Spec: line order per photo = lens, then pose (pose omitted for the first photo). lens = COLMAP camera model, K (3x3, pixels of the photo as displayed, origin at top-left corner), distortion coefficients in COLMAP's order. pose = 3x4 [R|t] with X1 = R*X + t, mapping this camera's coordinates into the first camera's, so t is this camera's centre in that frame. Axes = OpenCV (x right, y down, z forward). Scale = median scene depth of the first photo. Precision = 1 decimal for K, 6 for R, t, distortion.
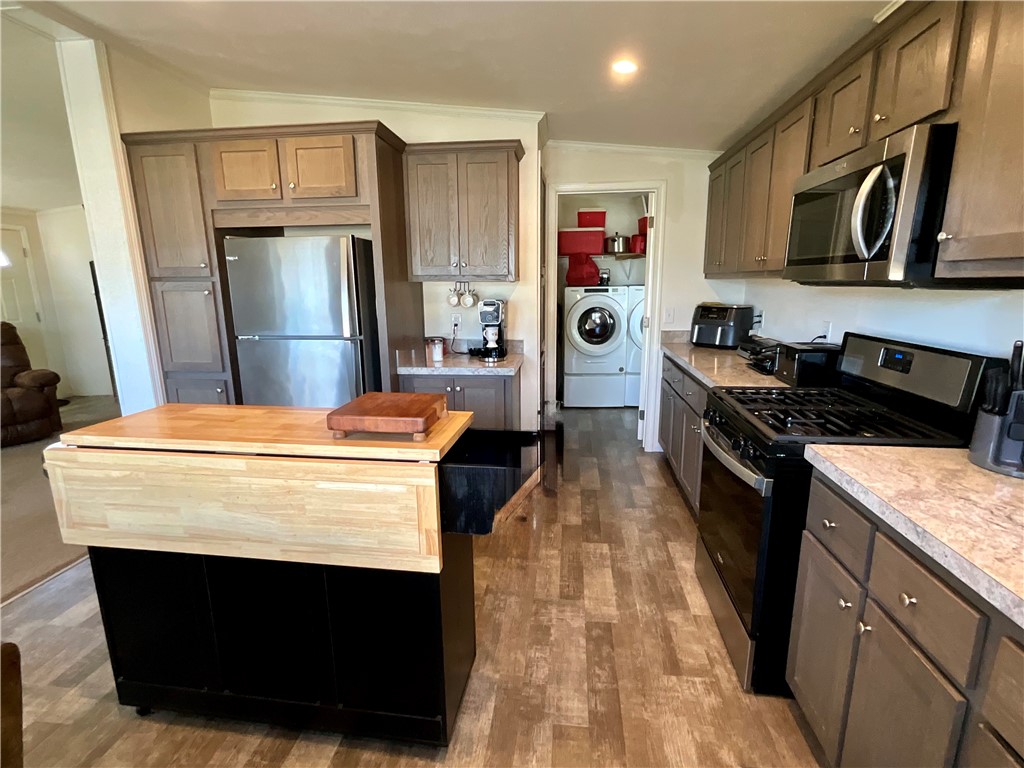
lens RADIAL K [[498.7, 0, 510.3], [0, 498.7, 382.9], [0, 0, 1]] dist [0.004059, 0.001048]
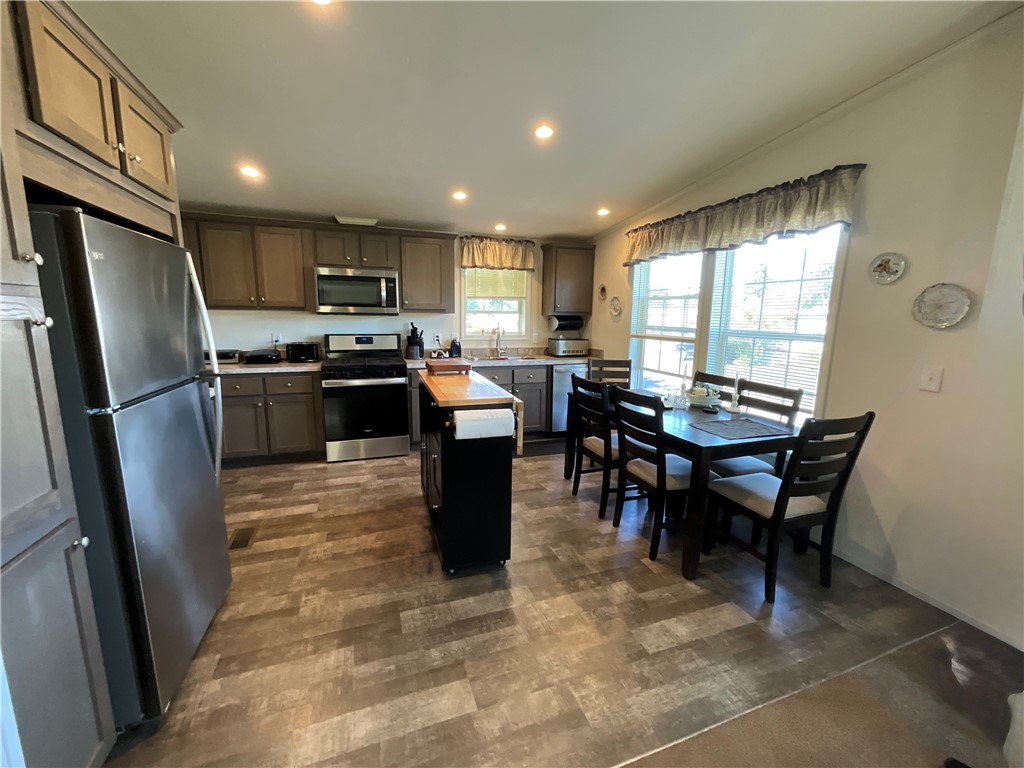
lens RADIAL K [[413.3, 0, 511.3], [0, 413.3, 386.5], [0, 0, 1]] dist [0.001371, -0.000611]
pose [[-0.447118, -0.145806, 0.882511, -7.893467], [0.172797, 0.953960, 0.245157, -1.029421], [-0.877626, 0.262109, -0.401338, 5.760009]]
